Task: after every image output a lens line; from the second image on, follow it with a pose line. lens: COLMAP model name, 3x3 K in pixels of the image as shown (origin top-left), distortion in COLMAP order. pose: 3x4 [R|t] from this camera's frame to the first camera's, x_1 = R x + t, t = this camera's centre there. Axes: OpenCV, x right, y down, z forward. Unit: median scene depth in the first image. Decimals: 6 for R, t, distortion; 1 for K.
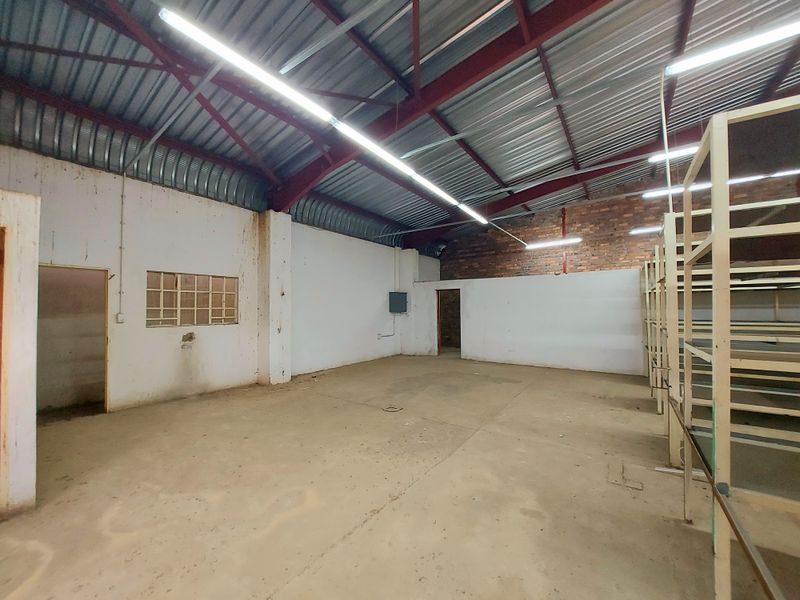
lens RADIAL K [[315.2, 0, 398.0], [0, 315.2, 304.2], [0, 0, 1]] dist [-0.013355, 0.000228]
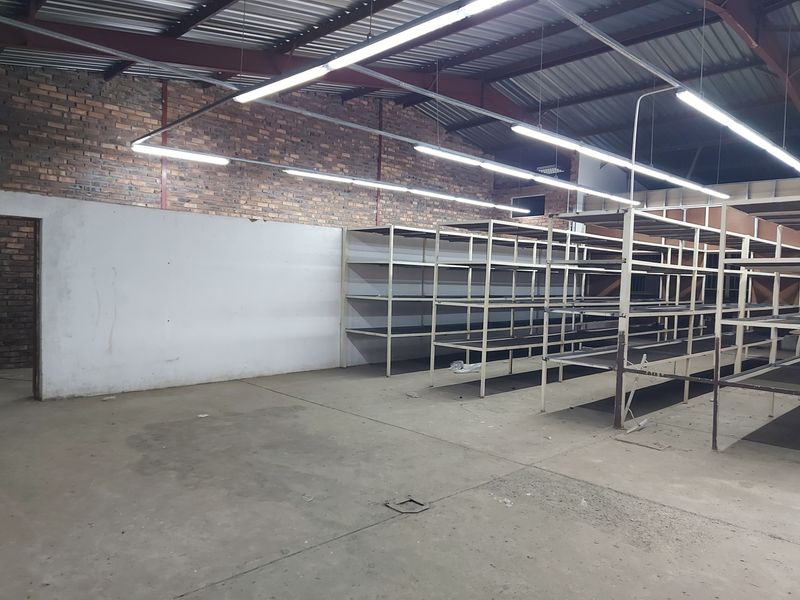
lens RADIAL K [[588.6, 0, 400.0], [0, 588.6, 300.0], [0, 0, 1]] dist [0.005214, 0.001686]
pose [[0.149942, -0.023035, 0.988426, -0.448101], [-0.048131, 0.998373, 0.030568, 0.006456], [-0.987522, -0.052158, 0.148590, 0.463510]]
